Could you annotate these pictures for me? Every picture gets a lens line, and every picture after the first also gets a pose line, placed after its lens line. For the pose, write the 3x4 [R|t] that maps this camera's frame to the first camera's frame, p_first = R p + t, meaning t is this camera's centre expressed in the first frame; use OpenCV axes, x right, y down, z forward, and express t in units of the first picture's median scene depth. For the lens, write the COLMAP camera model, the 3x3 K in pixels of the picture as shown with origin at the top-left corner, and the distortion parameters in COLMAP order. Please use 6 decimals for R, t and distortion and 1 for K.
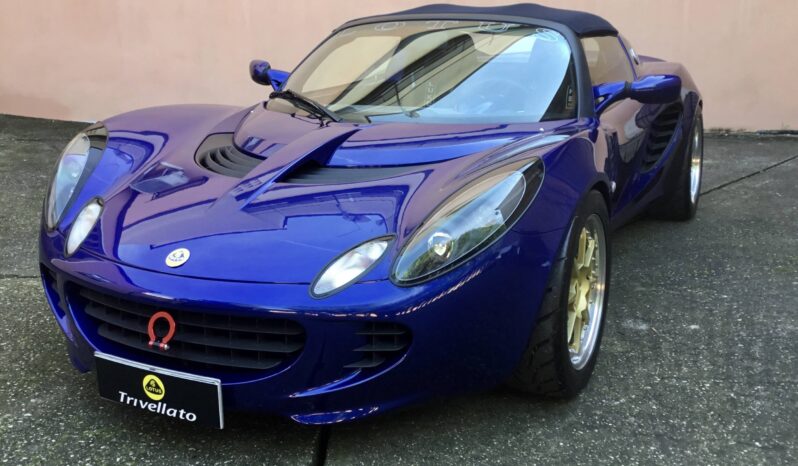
lens RADIAL K [[784.0, 0, 415.9], [0, 784.0, 234.9], [0, 0, 1]] dist [0.104660, -0.194051]
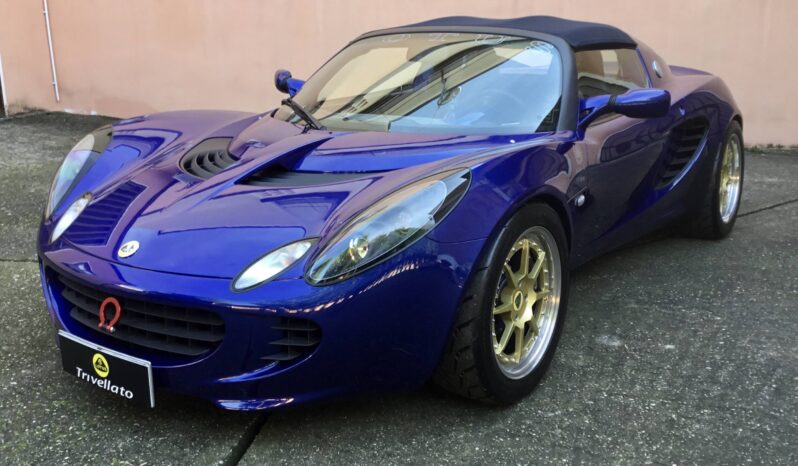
lens RADIAL K [[784.0, 0, 415.9], [0, 784.0, 234.9], [0, 0, 1]] dist [0.104660, -0.194051]
pose [[0.986697, 0.044130, -0.156465, 0.211264], [-0.045693, 0.998935, -0.006407, -0.001521], [0.156016, 0.013471, 0.987663, -0.020336]]
